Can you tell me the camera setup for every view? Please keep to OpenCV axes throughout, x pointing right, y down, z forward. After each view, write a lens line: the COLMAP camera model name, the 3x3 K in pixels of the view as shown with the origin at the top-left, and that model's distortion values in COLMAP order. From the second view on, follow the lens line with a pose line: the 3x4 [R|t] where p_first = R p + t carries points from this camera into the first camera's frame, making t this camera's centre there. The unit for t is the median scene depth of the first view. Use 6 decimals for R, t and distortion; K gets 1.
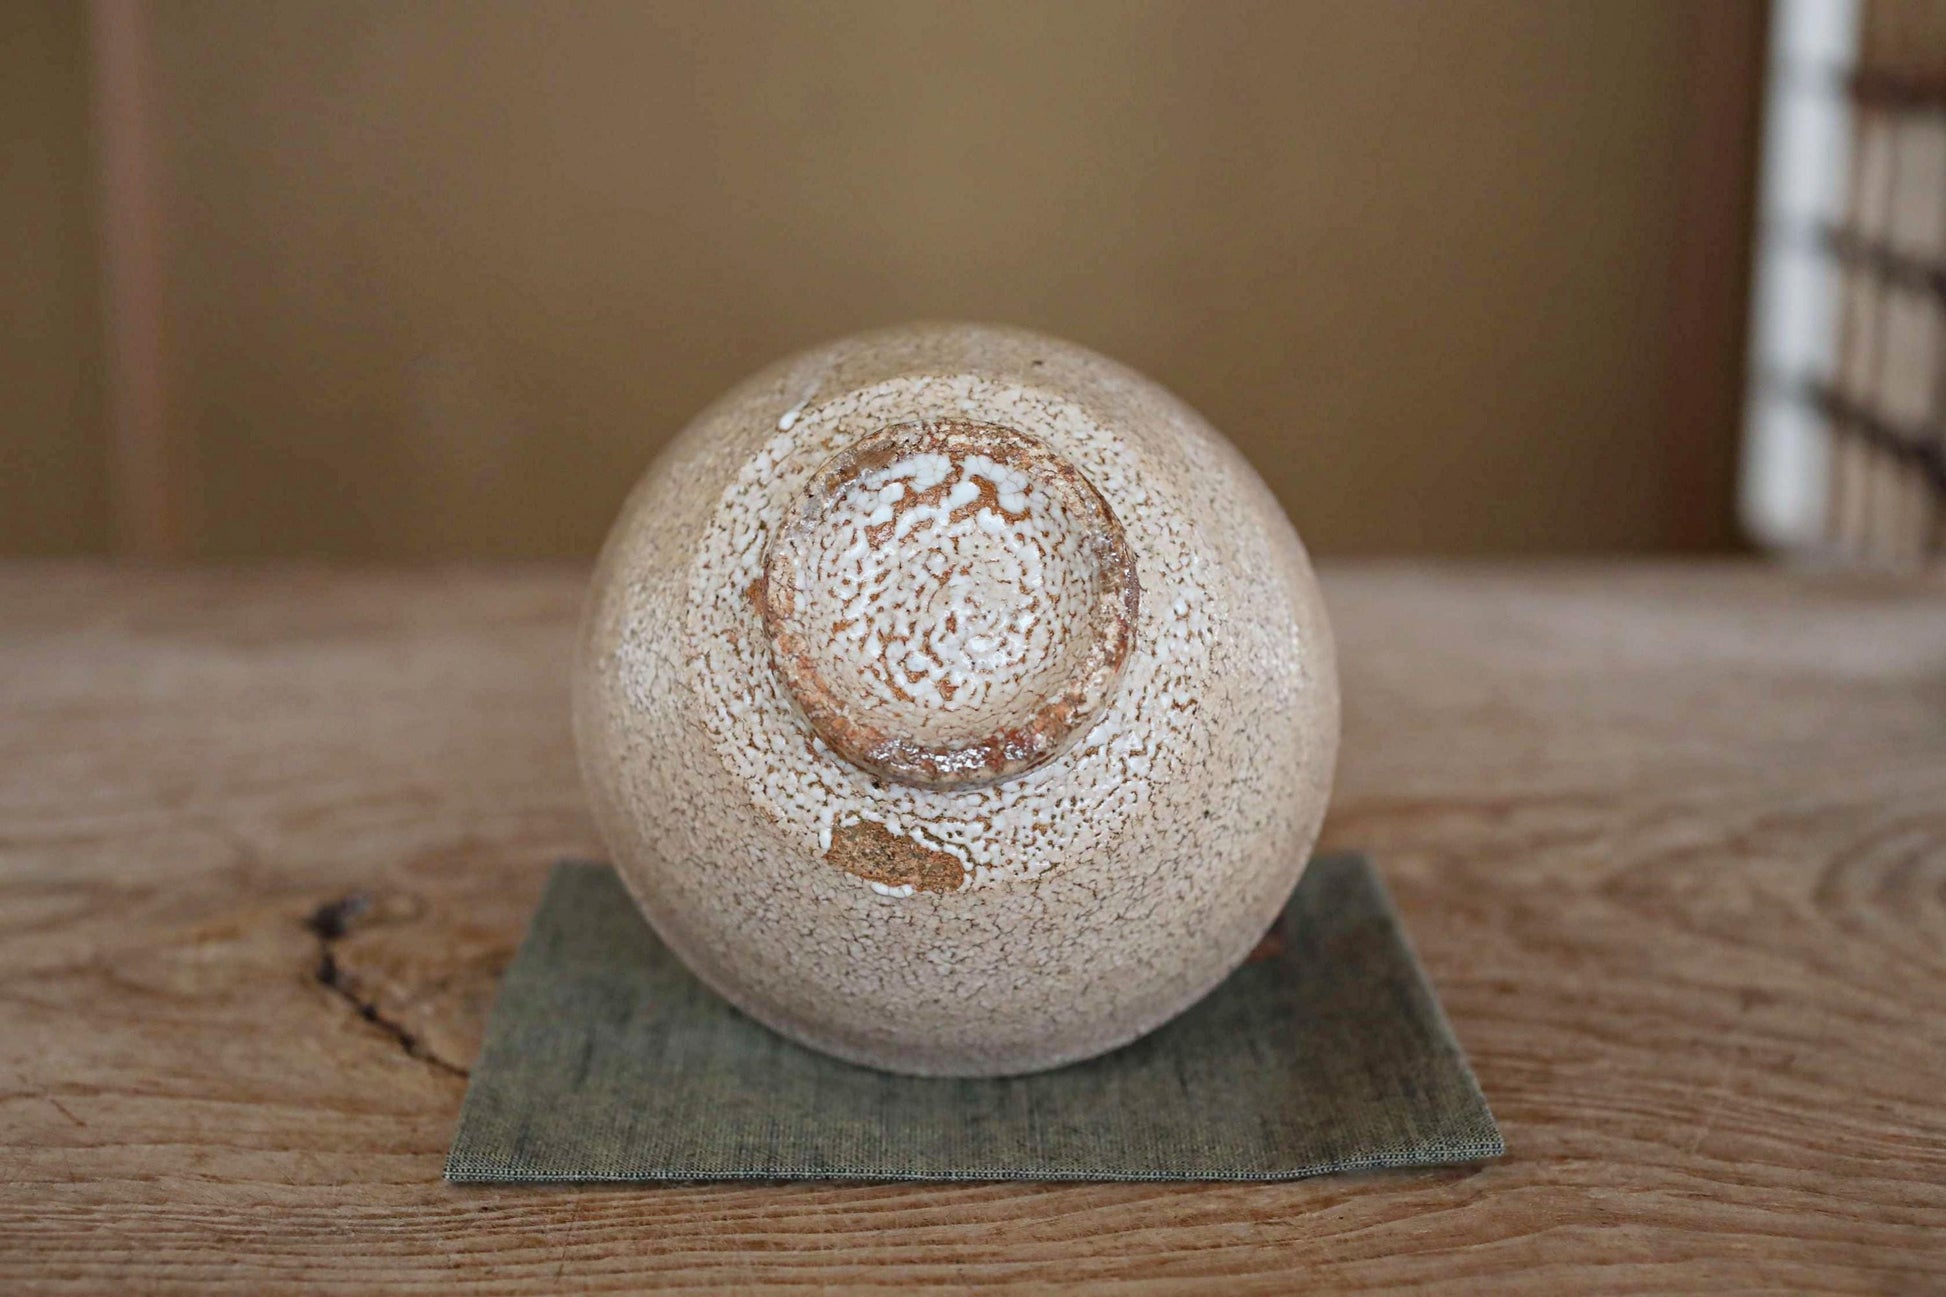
lens RADIAL K [[3365.6, 0, 973.0], [0, 3365.6, 648.5], [0, 0, 1]] dist [0.025786, 0.111961]
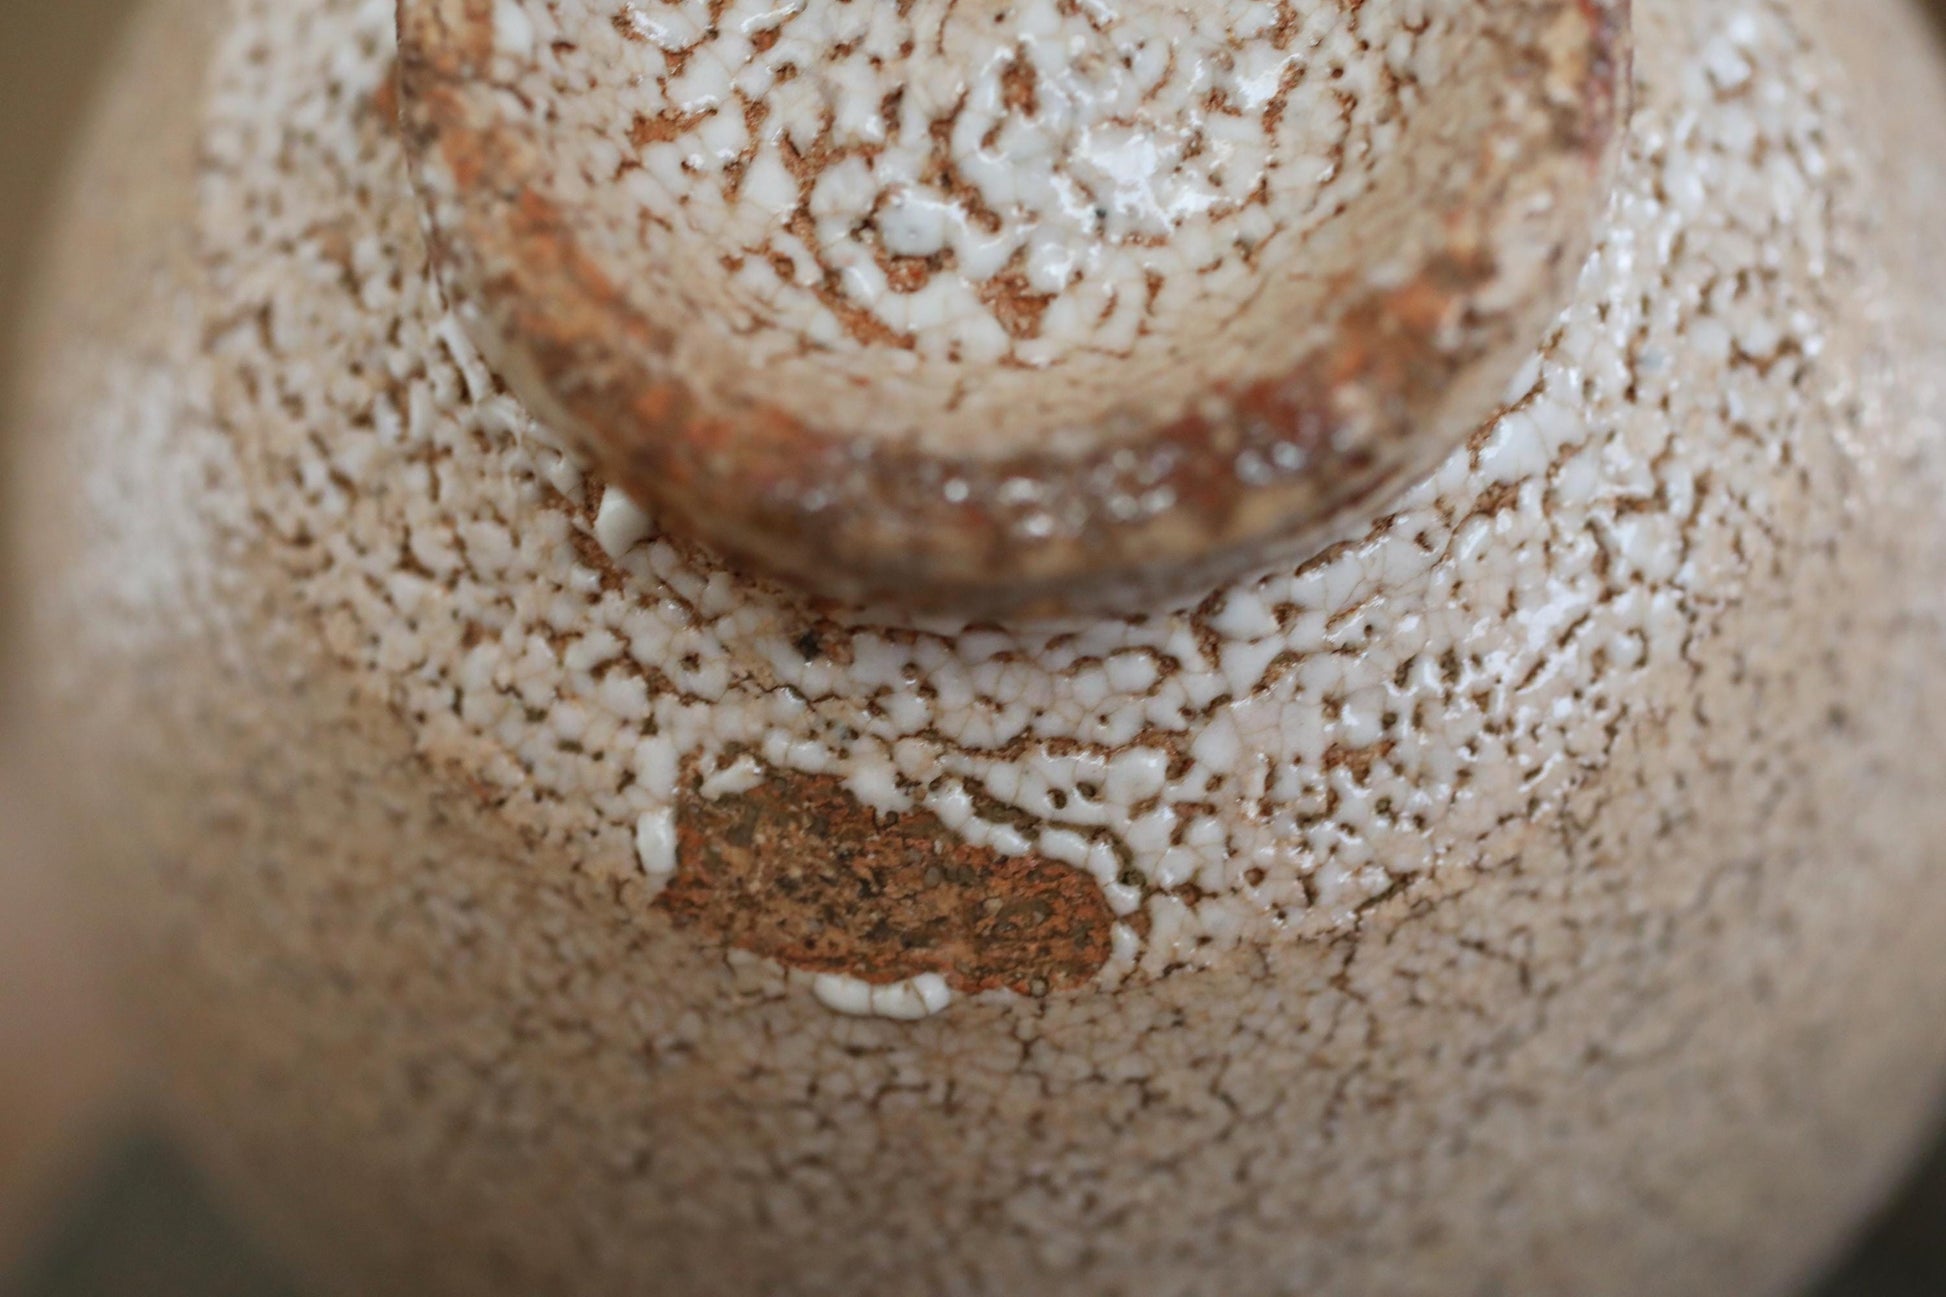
lens RADIAL K [[3710.0, 0, 973.0], [0, 3710.0, 648.5], [0, 0, 1]] dist [0.012913, 0.885841]
pose [[0.997871, -0.065215, -0.000214, -0.013644], [0.064902, 0.993389, -0.094687, 0.073206], [0.006388, 0.094471, 0.995507, 0.660217]]
